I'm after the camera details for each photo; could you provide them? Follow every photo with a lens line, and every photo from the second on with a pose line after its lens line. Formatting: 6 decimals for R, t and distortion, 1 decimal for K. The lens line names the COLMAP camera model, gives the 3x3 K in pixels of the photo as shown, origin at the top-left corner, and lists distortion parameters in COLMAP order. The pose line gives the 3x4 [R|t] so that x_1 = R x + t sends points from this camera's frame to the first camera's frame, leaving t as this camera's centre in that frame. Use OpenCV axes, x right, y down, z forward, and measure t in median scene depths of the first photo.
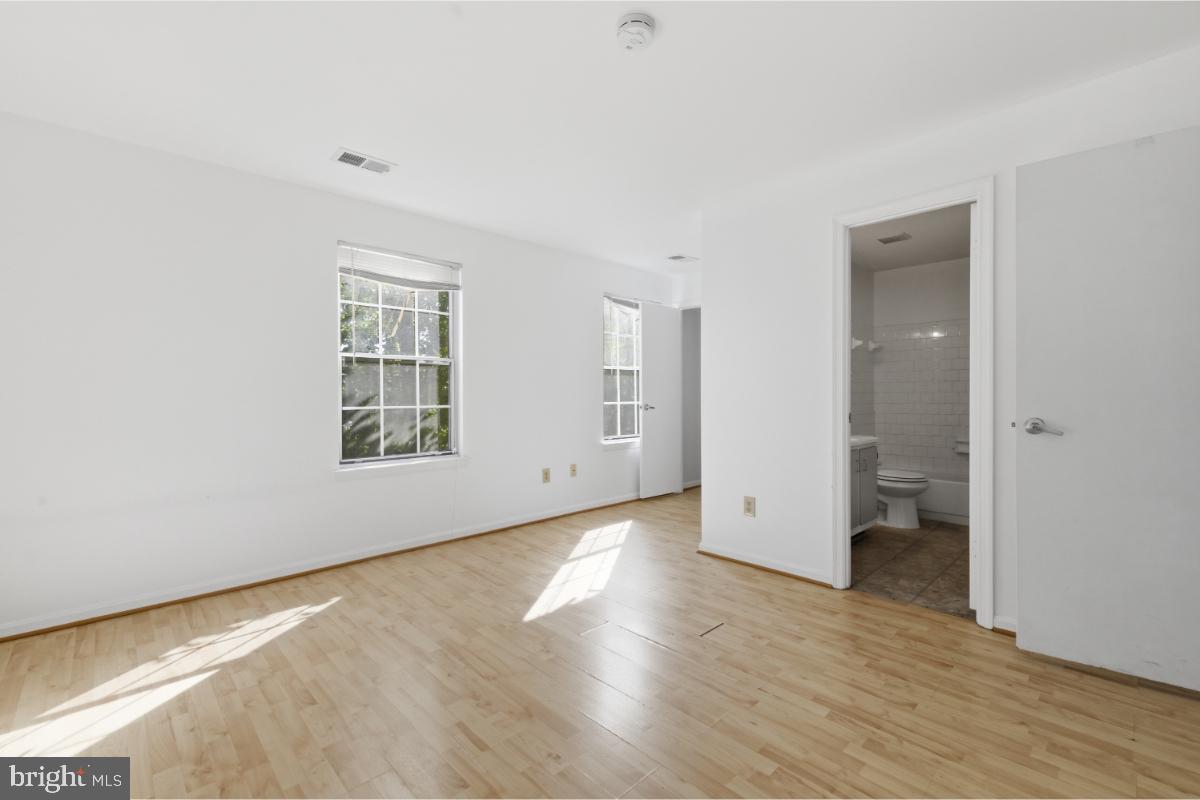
lens RADIAL K [[509.9, 0, 603.5], [0, 509.9, 395.1], [0, 0, 1]] dist [0.001904, -0.000037]
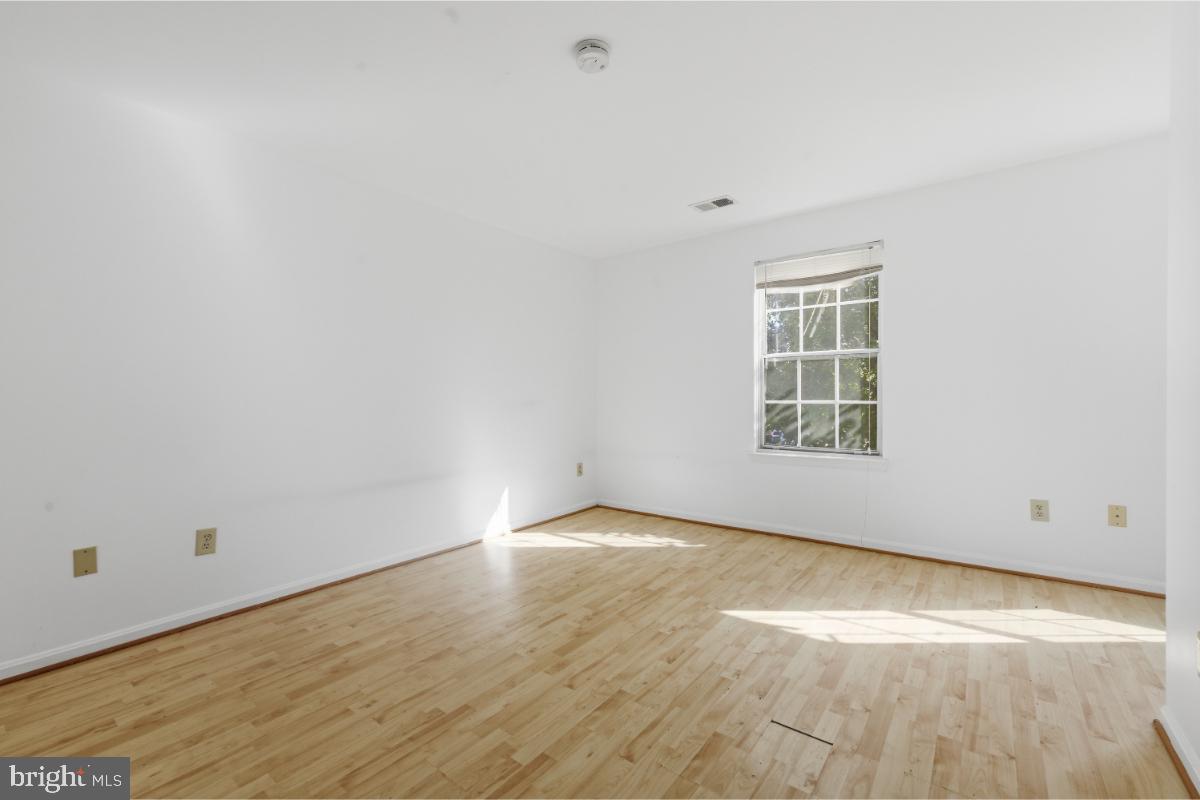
lens RADIAL K [[509.9, 0, 603.5], [0, 509.9, 395.1], [0, 0, 1]] dist [0.001904, -0.000037]
pose [[0.148128, 0.006767, -0.988945, 0.613843], [0.007576, 0.999939, 0.007977, -0.001317], [0.988939, -0.008674, 0.148068, 0.462172]]
